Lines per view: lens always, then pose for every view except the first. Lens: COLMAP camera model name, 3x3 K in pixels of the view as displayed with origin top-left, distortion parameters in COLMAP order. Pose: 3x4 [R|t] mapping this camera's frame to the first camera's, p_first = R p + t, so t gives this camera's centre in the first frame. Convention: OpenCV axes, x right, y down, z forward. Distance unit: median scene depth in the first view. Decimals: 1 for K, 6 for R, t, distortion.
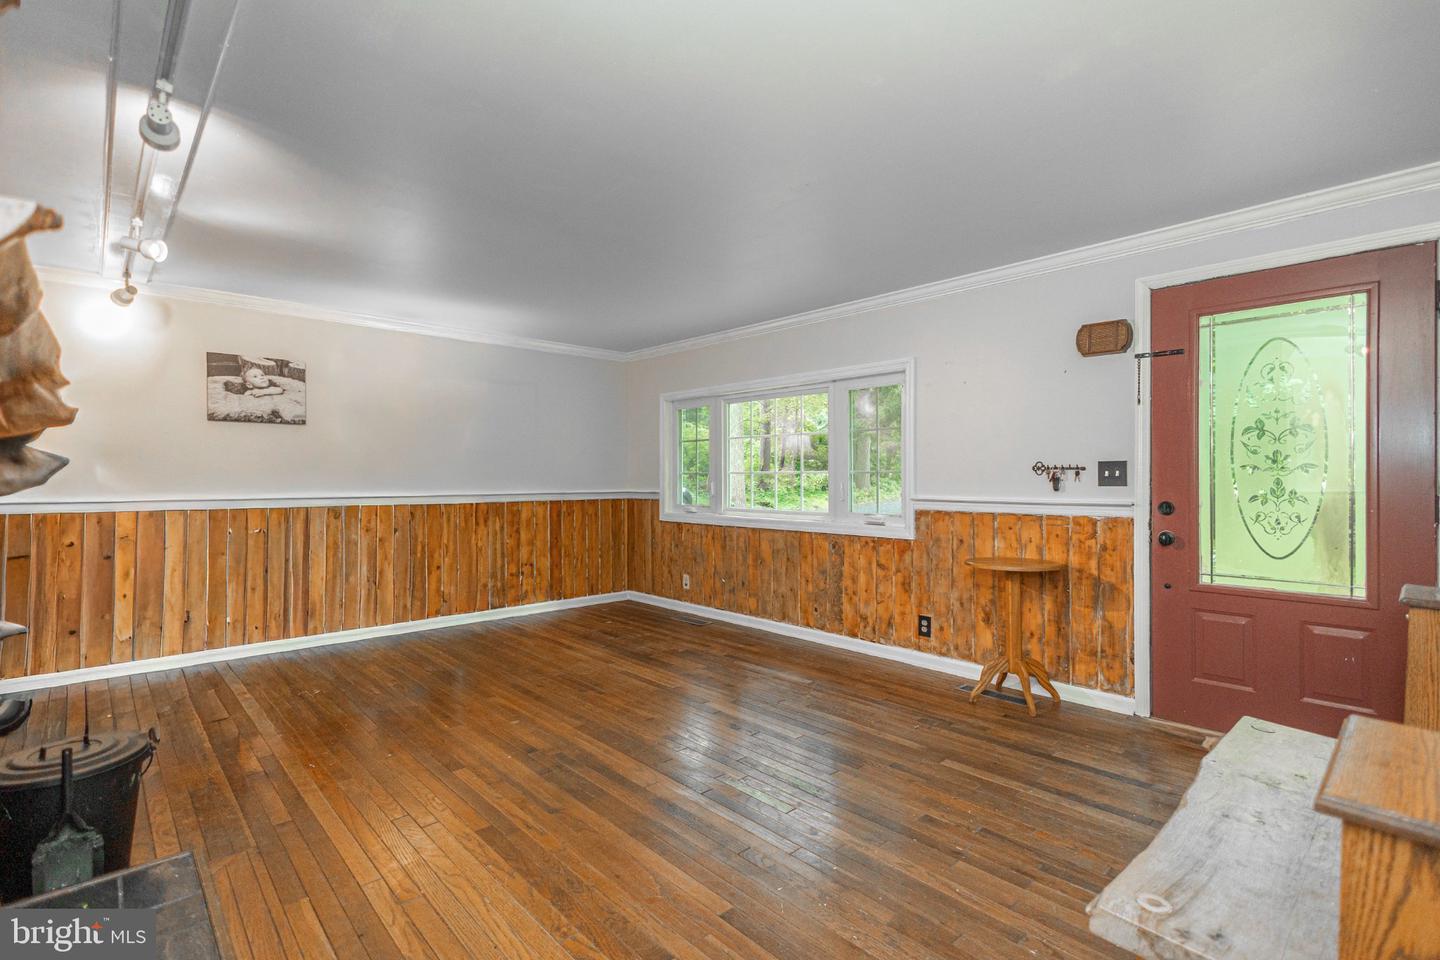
lens RADIAL K [[667.2, 0, 720.0], [0, 667.2, 480.0], [0, 0, 1]] dist [0.003260, -0.007197]
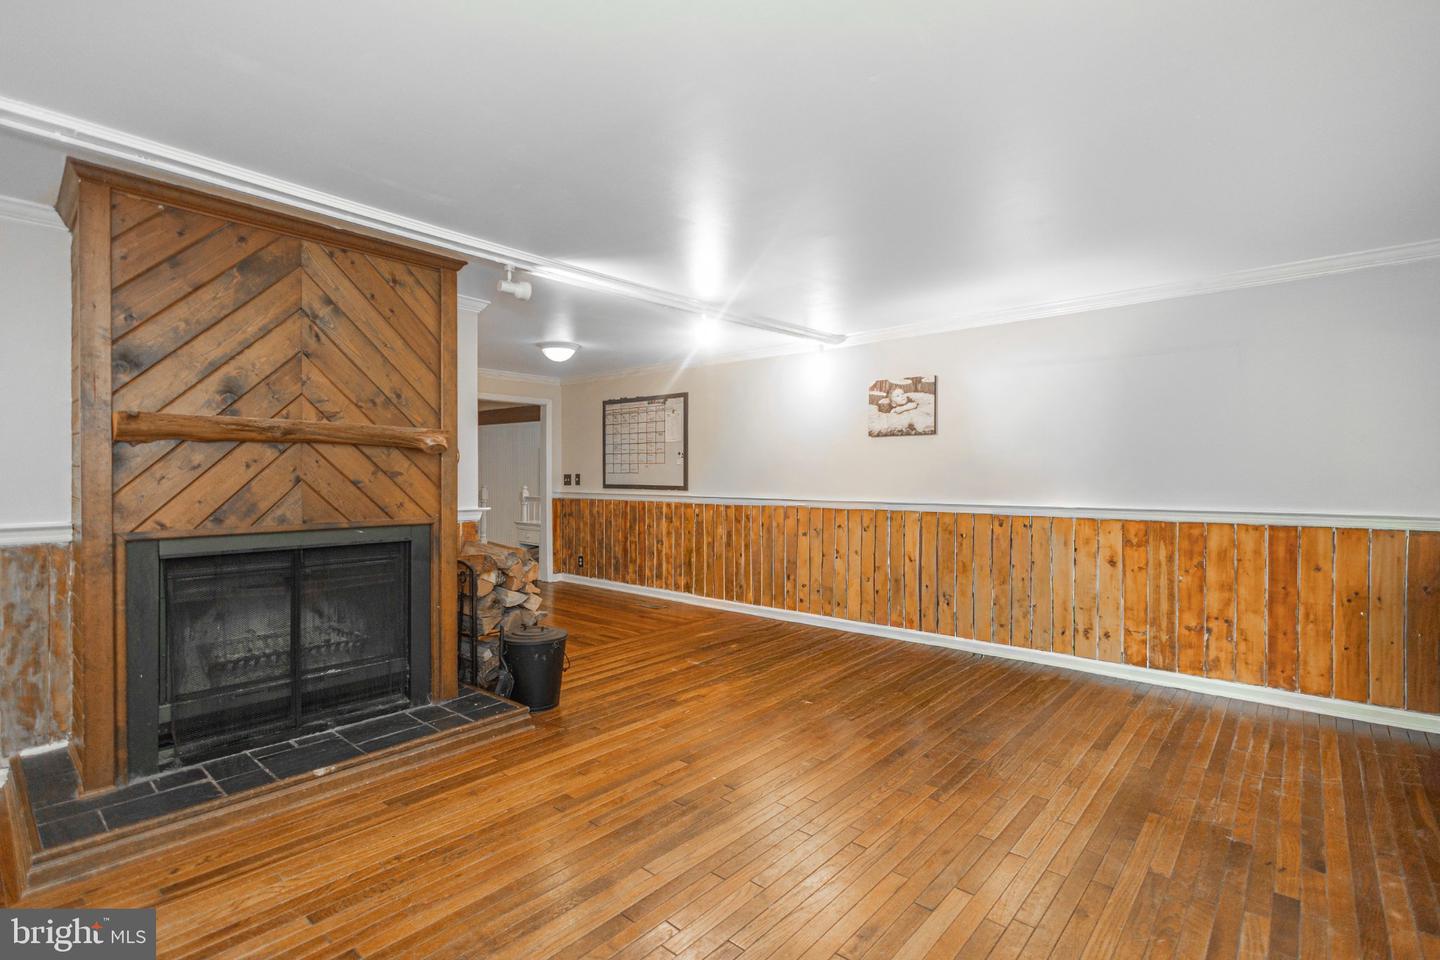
lens RADIAL K [[667.2, 0, 720.0], [0, 667.2, 480.0], [0, 0, 1]] dist [0.003260, -0.007197]
pose [[0.098155, 0.007117, -0.995146, 0.429429], [-0.002905, 0.999972, 0.006865, -0.018393], [0.995167, 0.002217, 0.098173, 0.605489]]
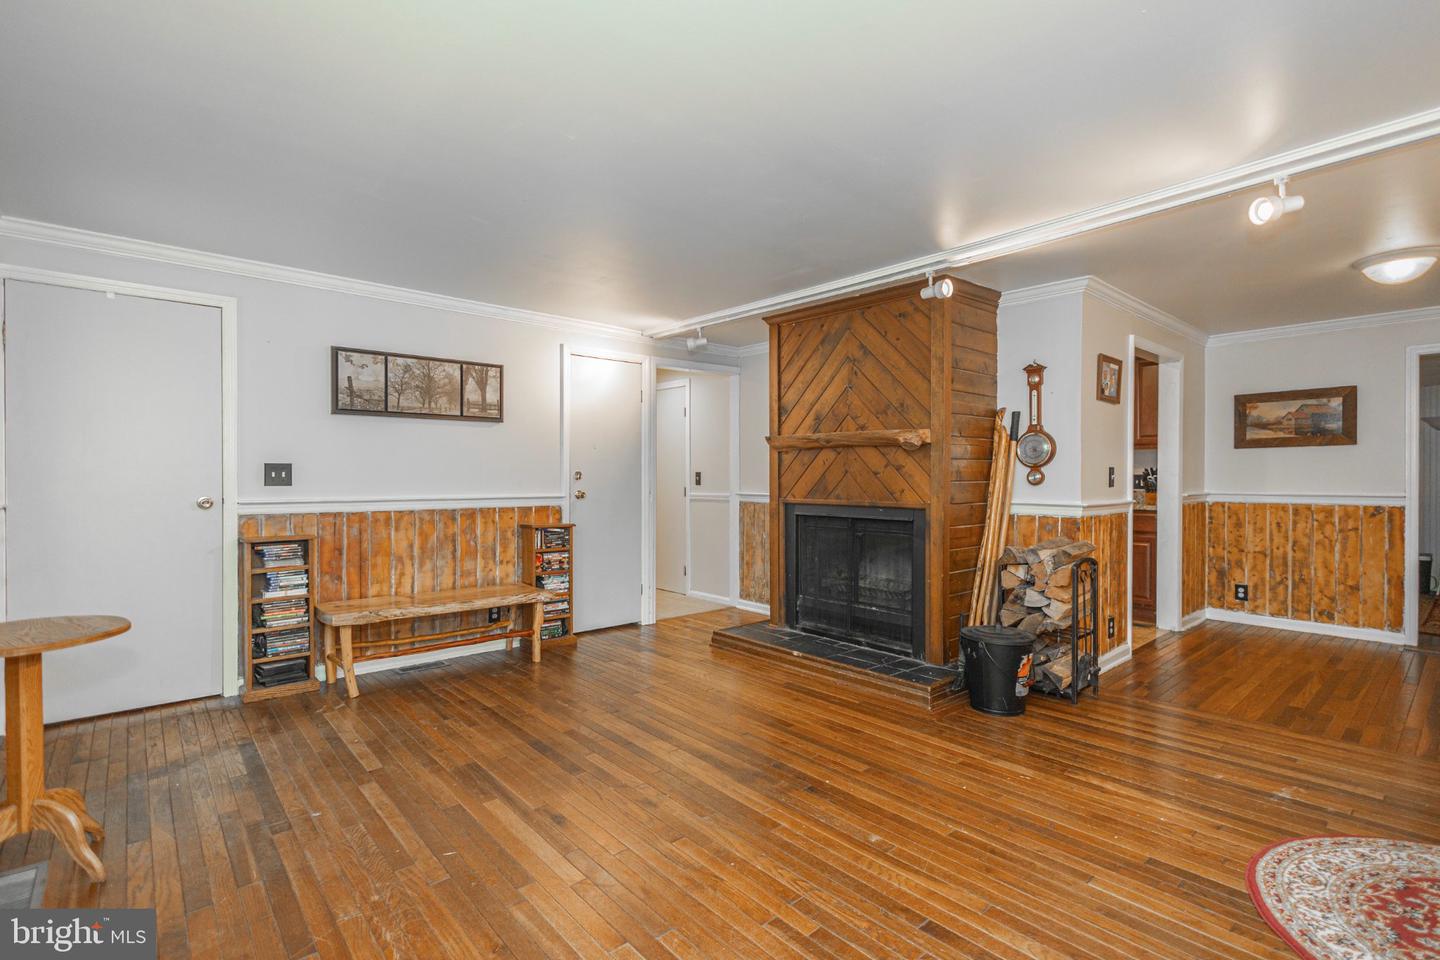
lens RADIAL K [[658.4, 0, 718.9], [0, 658.4, 481.8], [0, 0, 1]] dist [0.002127, -0.001293]
pose [[-0.999487, -0.001492, 0.031985, -0.130804], [-0.001132, 0.999936, 0.011276, -0.008010], [-0.032000, 0.011234, -0.999425, 1.267996]]
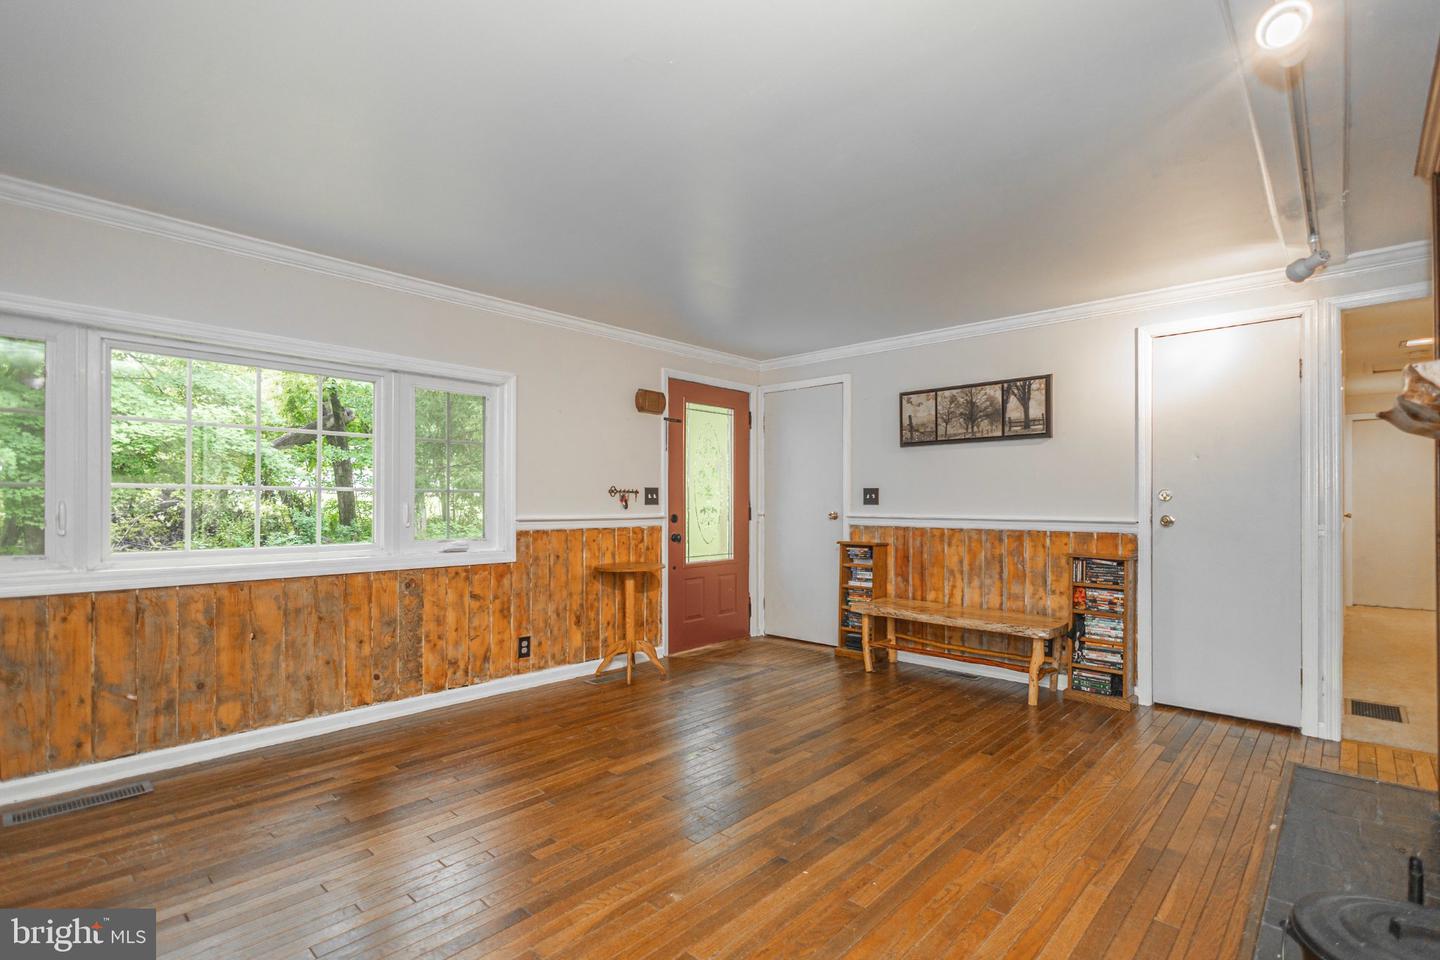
lens RADIAL K [[668.0, 0, 721.3], [0, 668.0, 500.0], [0, 0, 1]] dist [0.000879, -0.000318]
pose [[-0.068038, 0.003458, 0.997677, -0.695150], [0.001399, 0.999993, -0.003370, 0.003017], [-0.997682, 0.001167, -0.068043, 0.757890]]
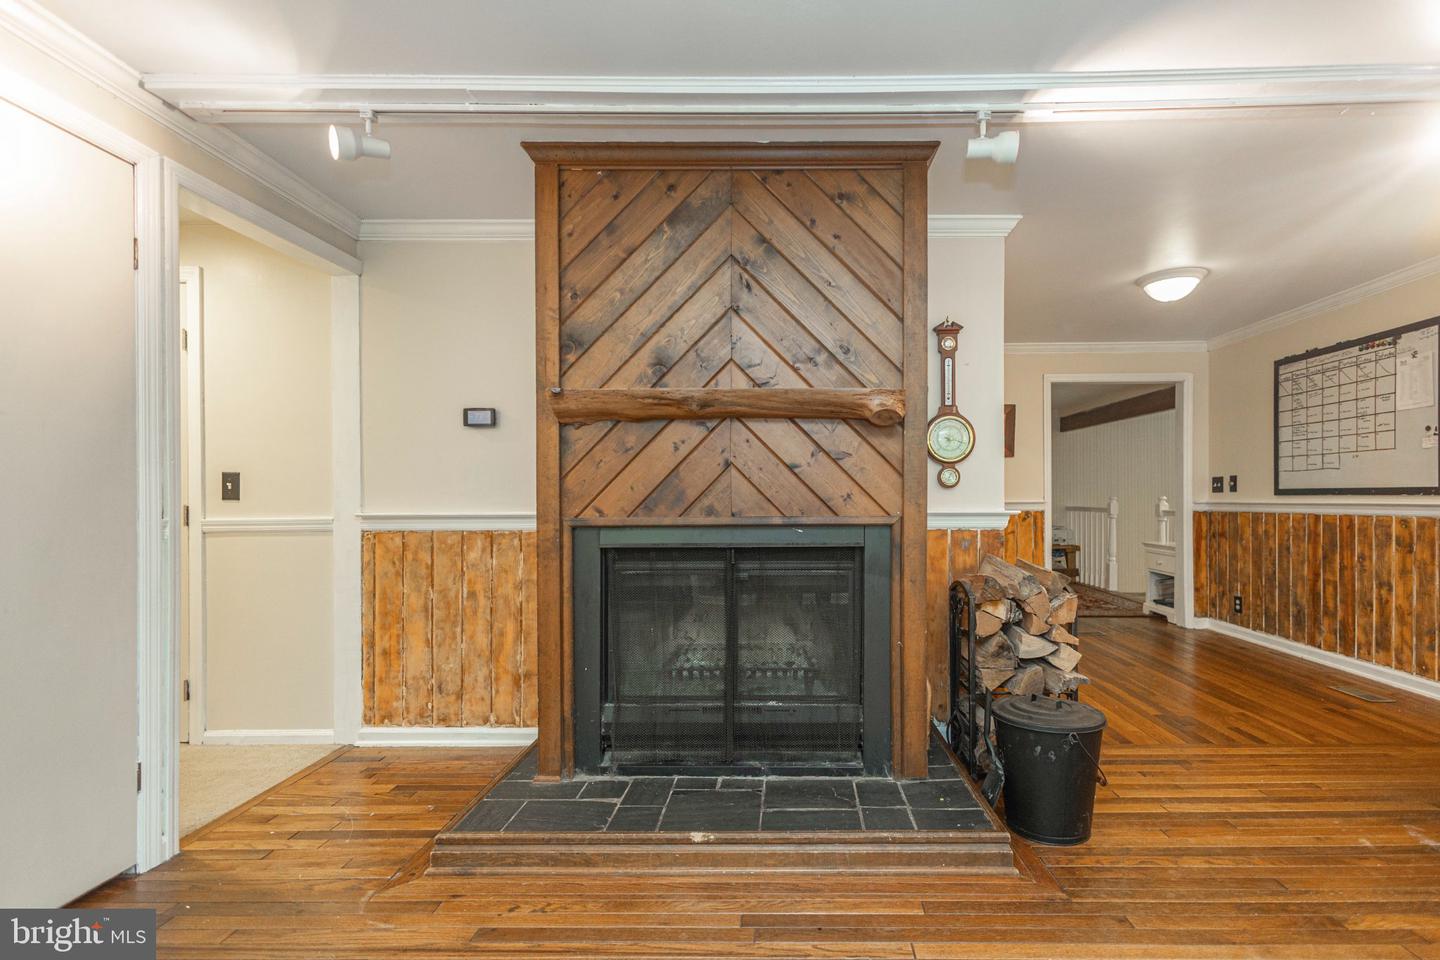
lens RADIAL K [[691.0, 0, 773.7], [0, 691.0, 501.3], [0, 0, 1]] dist [0.004961, -0.000968]
pose [[-0.693686, 0.007204, -0.720241, 0.099480], [0.003198, 0.999971, 0.006922, 0.015462], [0.720270, 0.002498, -0.693689, 0.676122]]
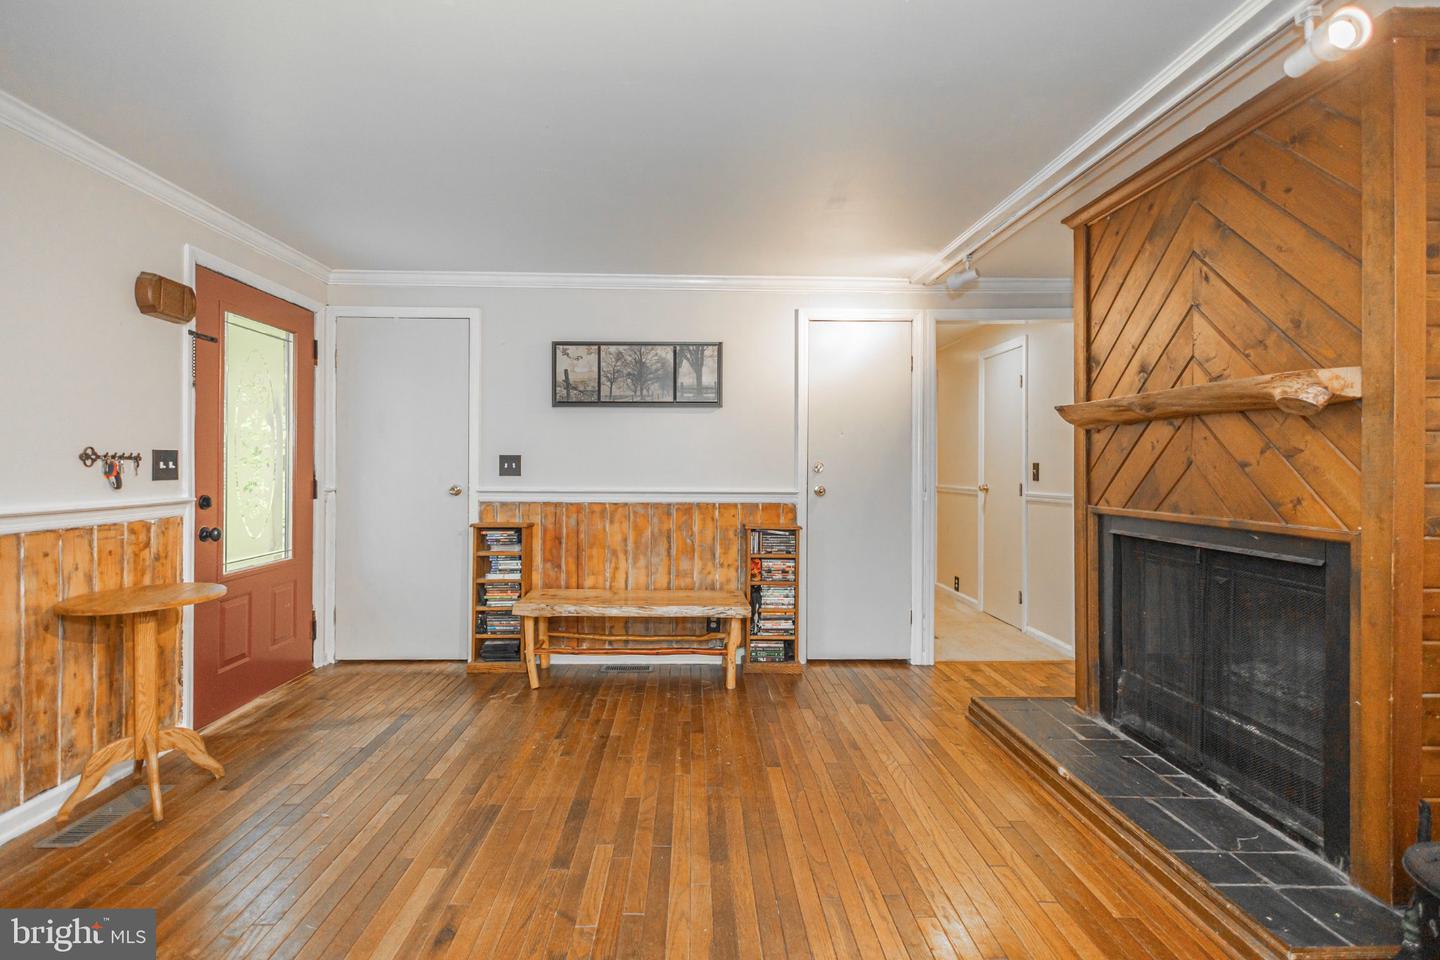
lens RADIAL K [[662.7, 0, 706.2], [0, 662.7, 464.9], [0, 0, 1]] dist [0.002818, -0.000846]
pose [[-0.744436, -0.002061, 0.667691, -0.365124], [-0.001995, 0.999998, 0.000861, -0.009488], [-0.667691, -0.000691, -0.744438, 0.931097]]
